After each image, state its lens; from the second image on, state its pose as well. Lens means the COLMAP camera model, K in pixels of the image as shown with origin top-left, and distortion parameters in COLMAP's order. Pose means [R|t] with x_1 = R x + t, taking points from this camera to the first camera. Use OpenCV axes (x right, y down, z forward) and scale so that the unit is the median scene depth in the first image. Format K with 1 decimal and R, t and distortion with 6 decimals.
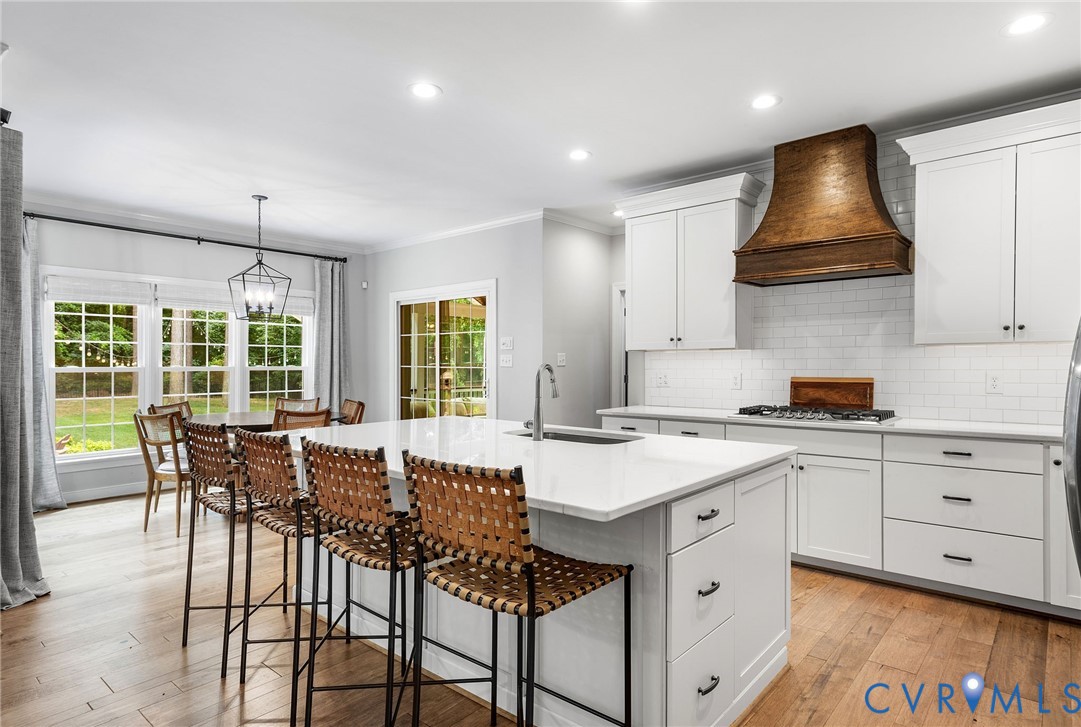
lens RADIAL K [[589.8, 0, 532.2], [0, 589.8, 366.8], [0, 0, 1]] dist [0.014046, -0.000566]
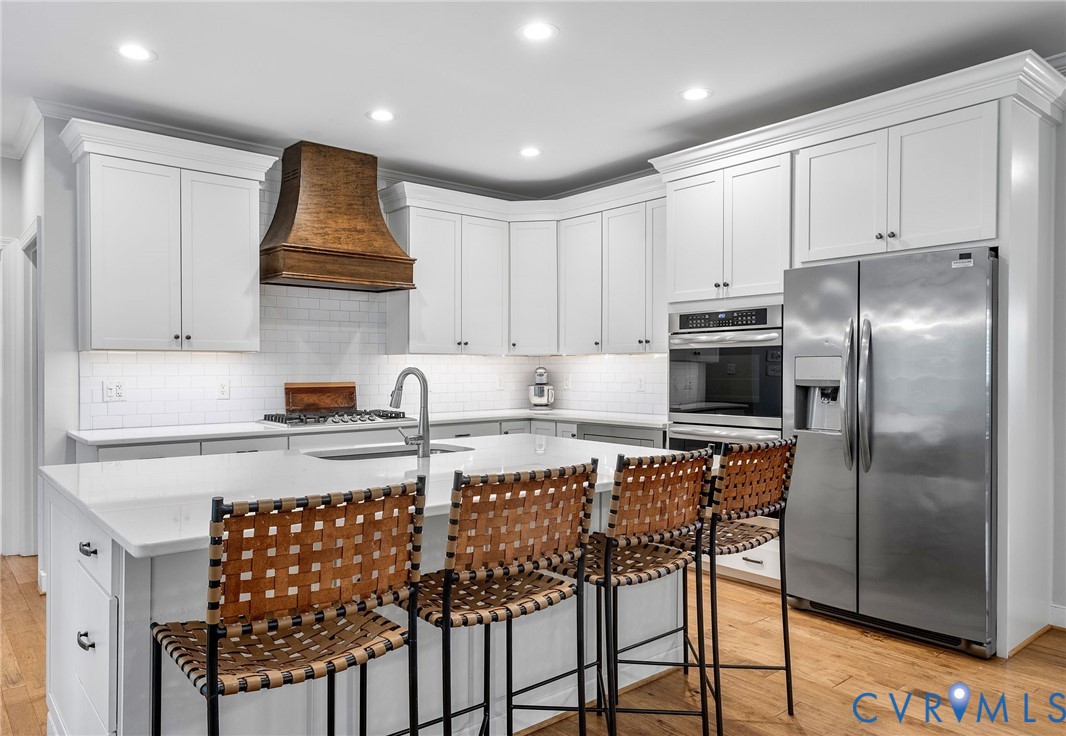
lens RADIAL K [[735.5, 0, 529.9], [0, 735.5, 372.5], [0, 0, 1]] dist [-0.000526, -0.000471]
pose [[0.148183, 0.001159, 0.988959, -0.715525], [0.009766, 0.999949, -0.002635, 0.007680], [-0.988912, 0.010049, 0.148164, 0.466218]]
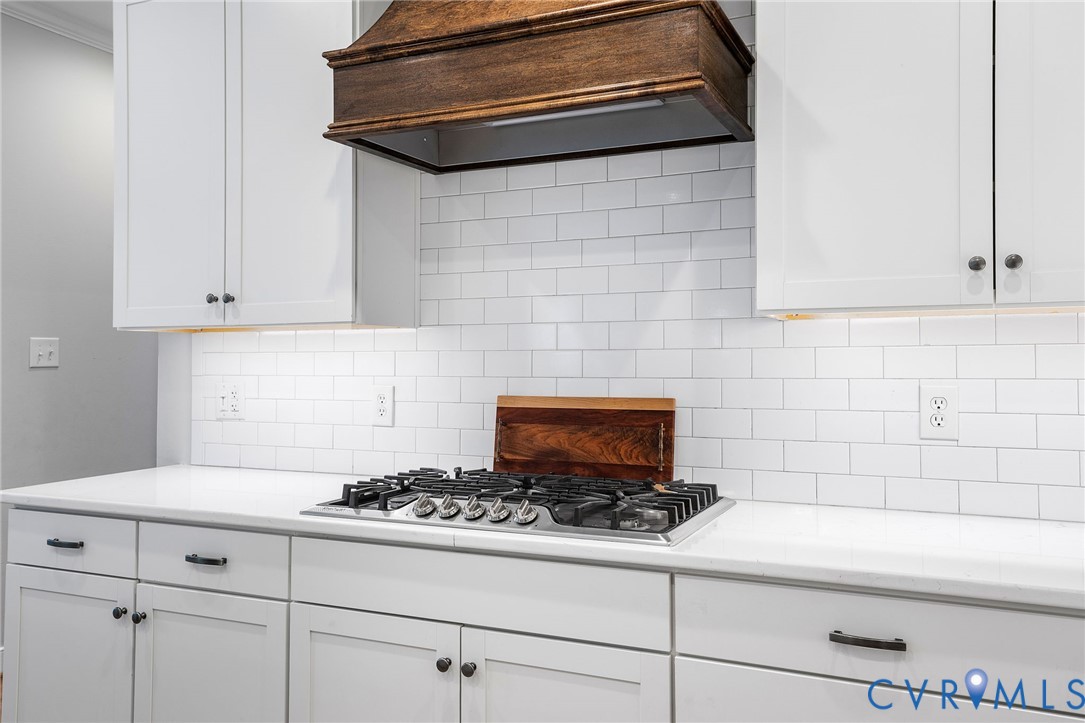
lens RADIAL K [[862.2, 0, 532.7], [0, 862.2, 337.9], [0, 0, 1]] dist [0.045018, 0.000064]
pose [[0.960371, 0.007571, 0.278621, 0.317157], [0.001164, 0.999513, -0.031174, -0.004101], [-0.278721, 0.030263, 0.959895, 0.459946]]
